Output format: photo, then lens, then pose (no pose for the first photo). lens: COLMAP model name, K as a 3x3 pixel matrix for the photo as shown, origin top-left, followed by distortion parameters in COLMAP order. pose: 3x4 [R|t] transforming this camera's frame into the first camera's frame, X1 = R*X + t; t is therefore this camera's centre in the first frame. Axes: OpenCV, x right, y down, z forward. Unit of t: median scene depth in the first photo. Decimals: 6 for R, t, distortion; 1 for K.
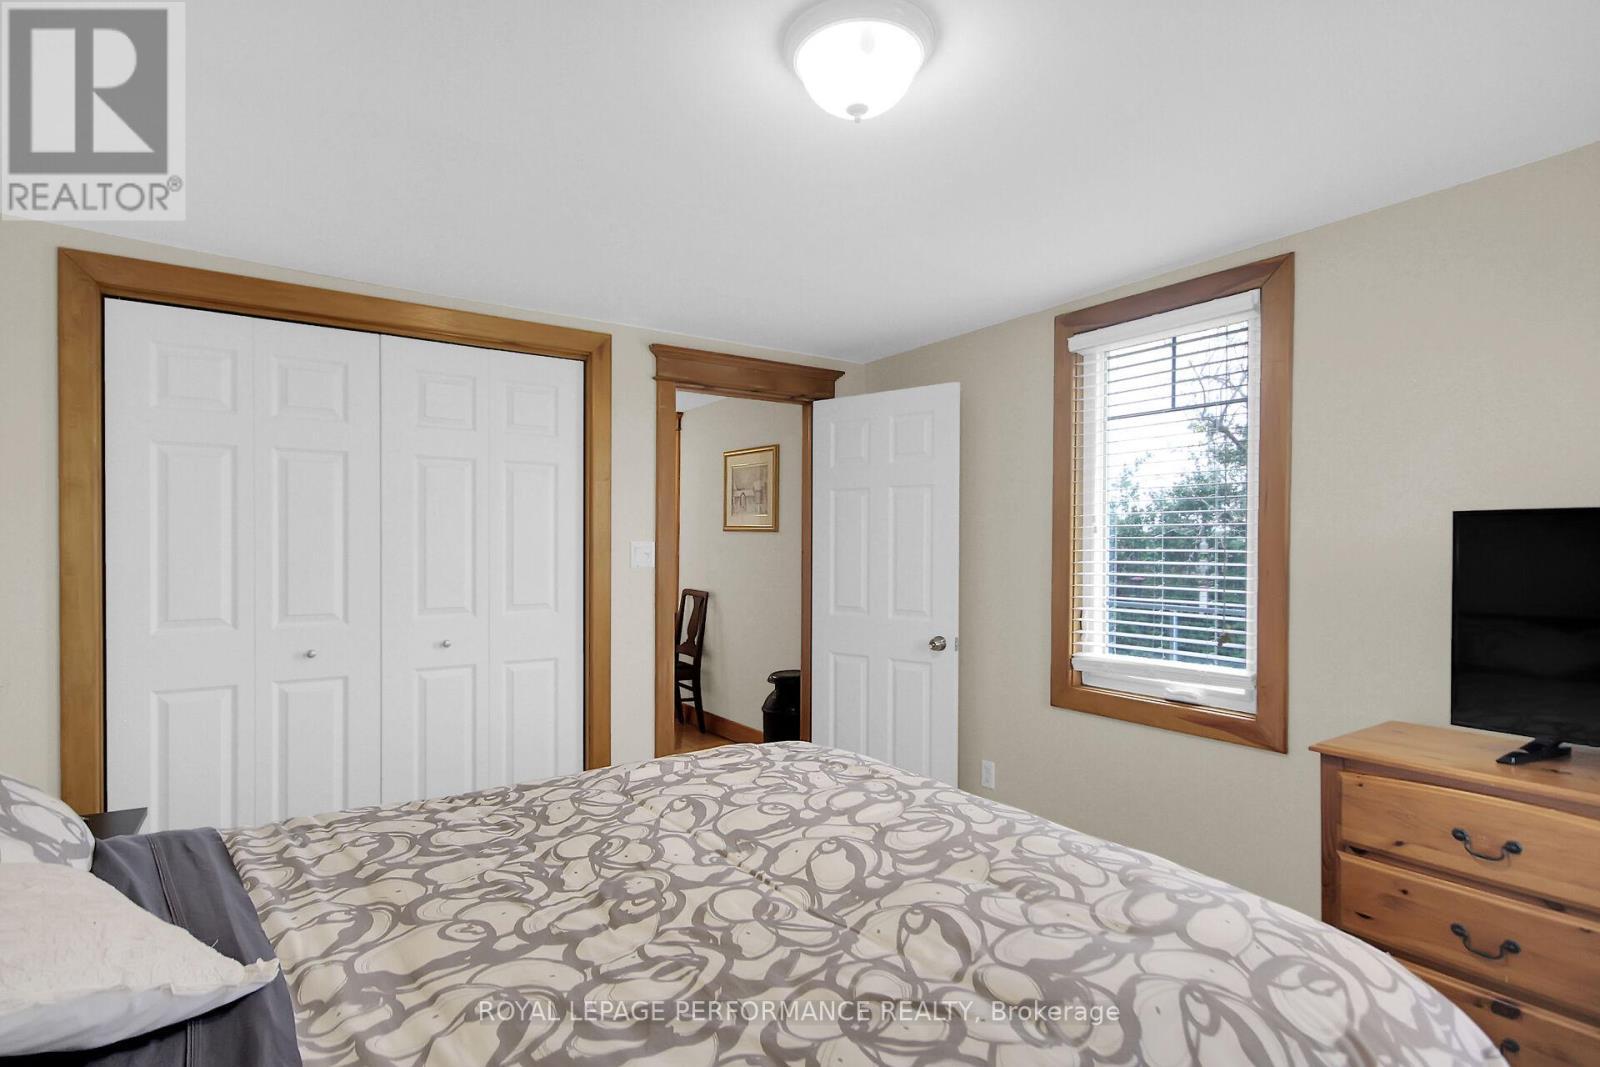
lens RADIAL K [[809.6, 0, 799.4], [0, 809.6, 539.1], [0, 0, 1]] dist [0.013707, -0.004053]
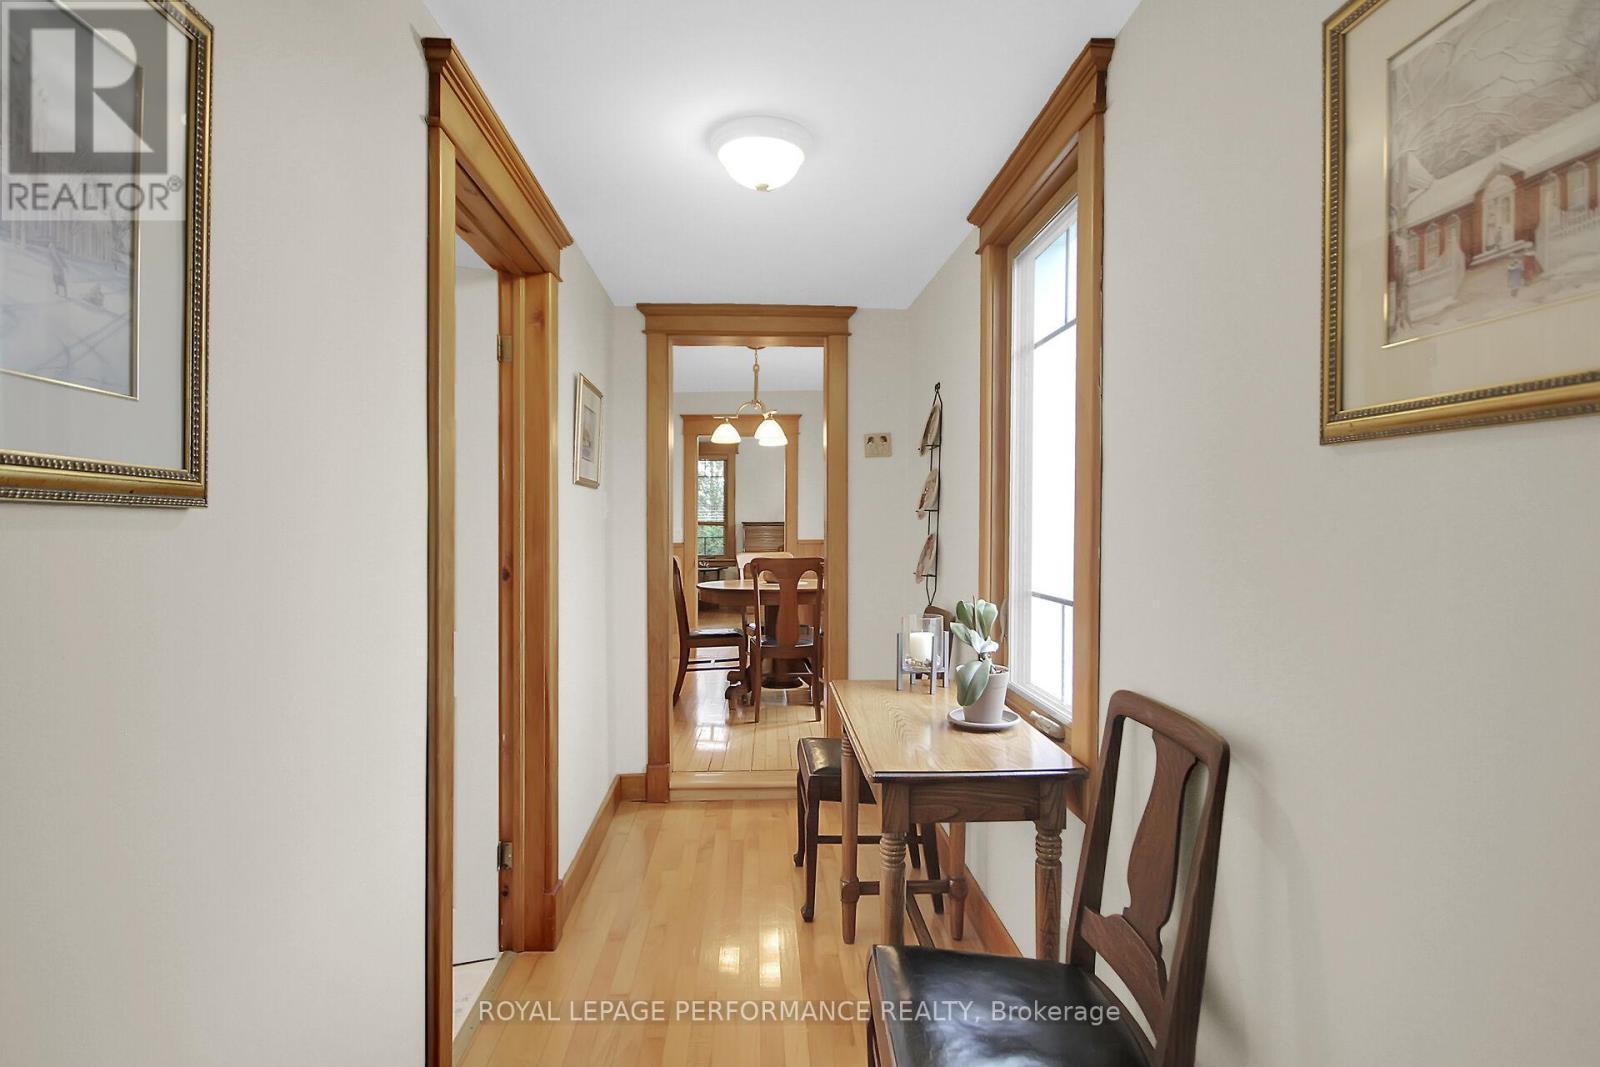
lens RADIAL K [[809.6, 0, 796.1], [0, 809.6, 532.6], [0, 0, 1]] dist [0.013707, -0.004053]
pose [[0.843638, -0.002327, -0.536907, -0.092579], [0.001445, 0.999997, -0.002064, 0.011026], [0.536910, 0.000965, 0.843639, 0.749490]]
